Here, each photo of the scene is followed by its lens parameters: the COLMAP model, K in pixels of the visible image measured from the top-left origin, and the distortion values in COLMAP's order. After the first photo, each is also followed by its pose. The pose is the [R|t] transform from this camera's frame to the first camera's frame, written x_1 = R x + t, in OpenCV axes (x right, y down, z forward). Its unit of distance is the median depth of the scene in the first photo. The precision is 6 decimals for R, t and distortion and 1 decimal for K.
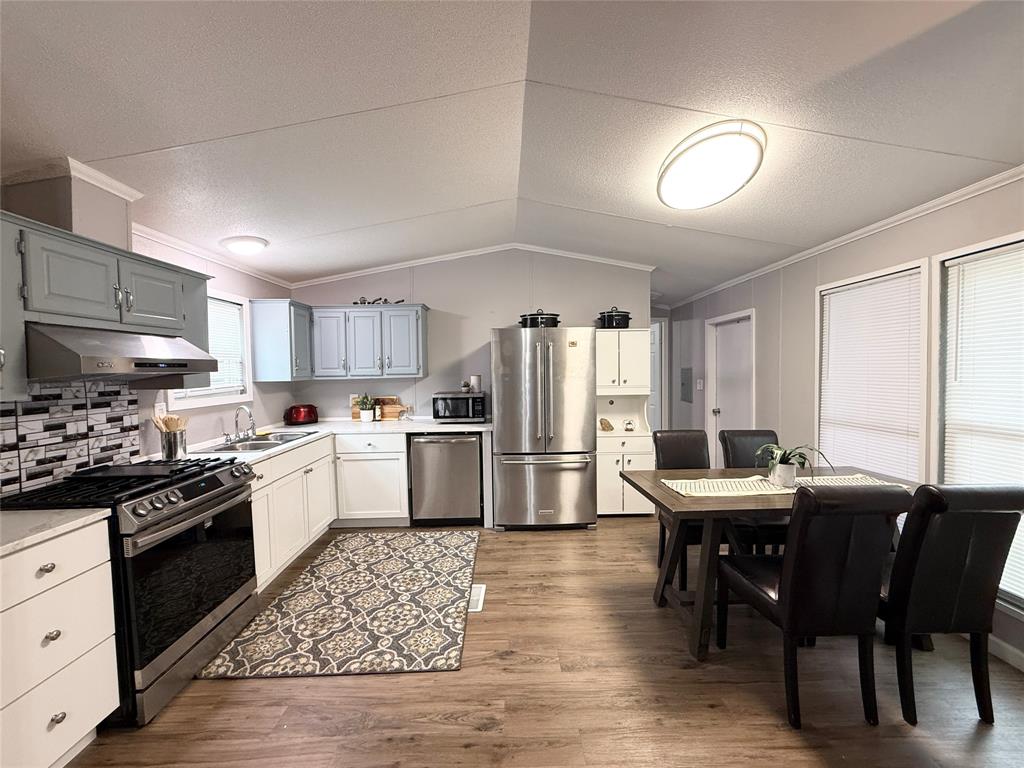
lens RADIAL K [[406.8, 0, 512.0], [0, 406.8, 384.0], [0, 0, 1]] dist [-0.000480, 0.000082]
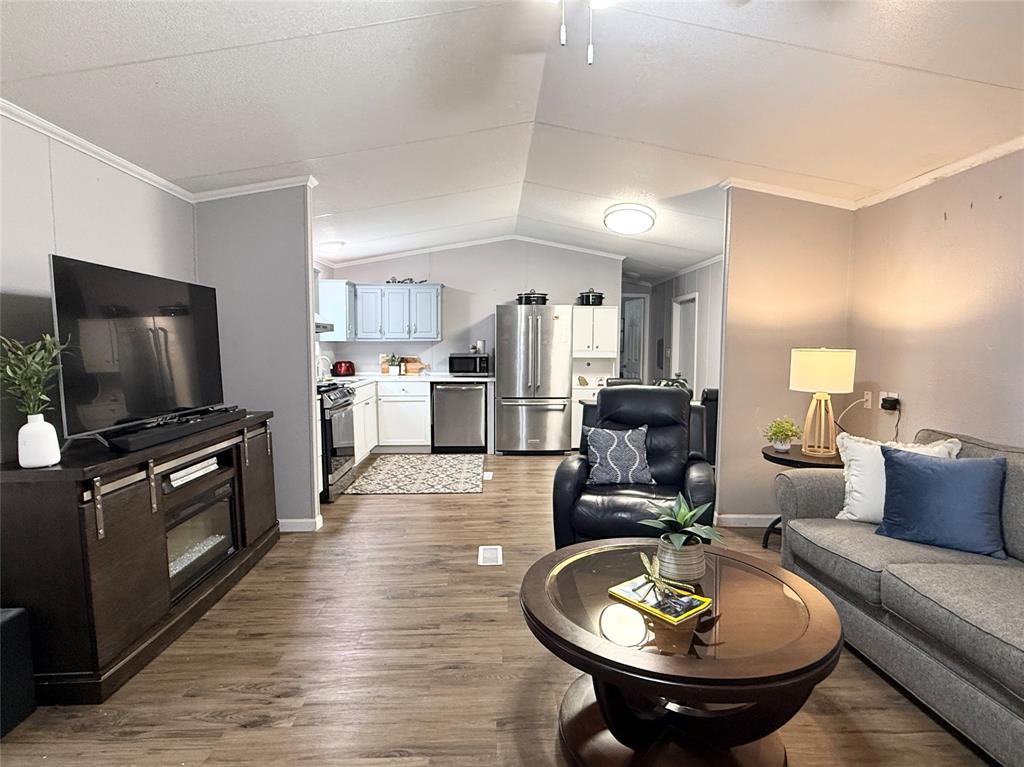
lens RADIAL K [[538.4, 0, 514.6], [0, 538.4, 381.1], [0, 0, 1]] dist [-0.000751, -0.000525]
pose [[0.999546, 0.017463, 0.024569, -0.028213], [-0.018240, 0.999329, 0.031765, 0.059096], [-0.023998, -0.032199, 0.999193, -0.804646]]
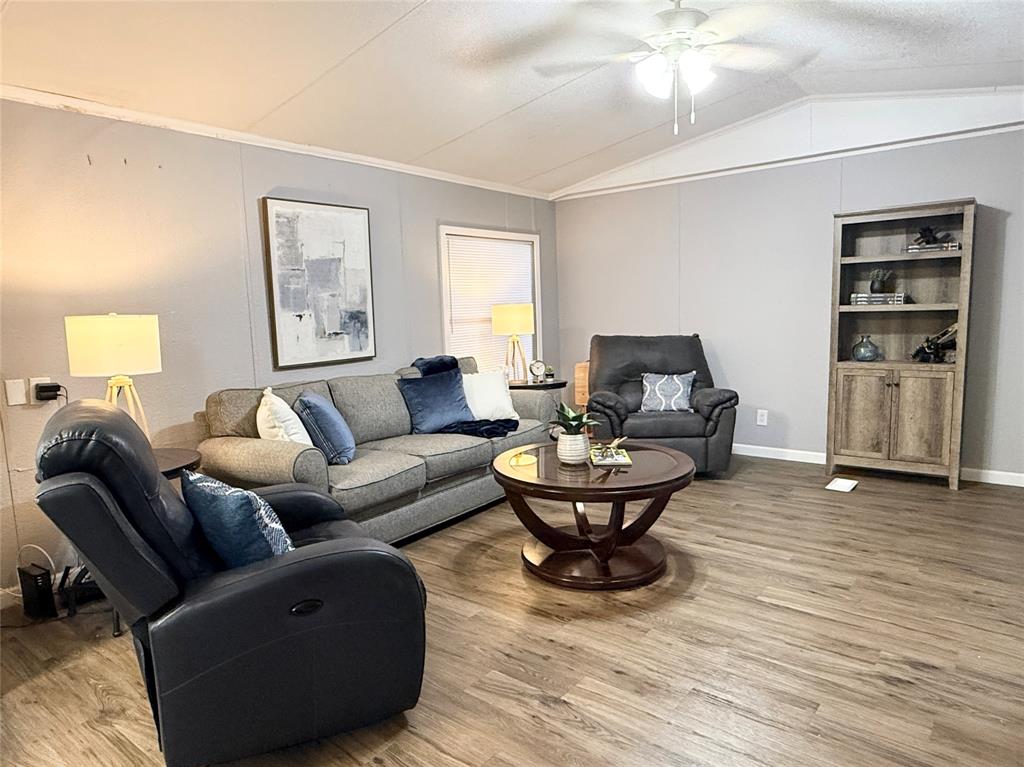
lens RADIAL K [[633.1, 0, 512.0], [0, 633.1, 383.5], [0, 0, 1]] dist [-0.002127, -0.001473]
pose [[-0.769248, -0.034443, 0.638021, -0.340960], [0.066200, 0.988876, 0.133199, 0.035739], [-0.635511, 0.144700, -0.758411, 0.408610]]
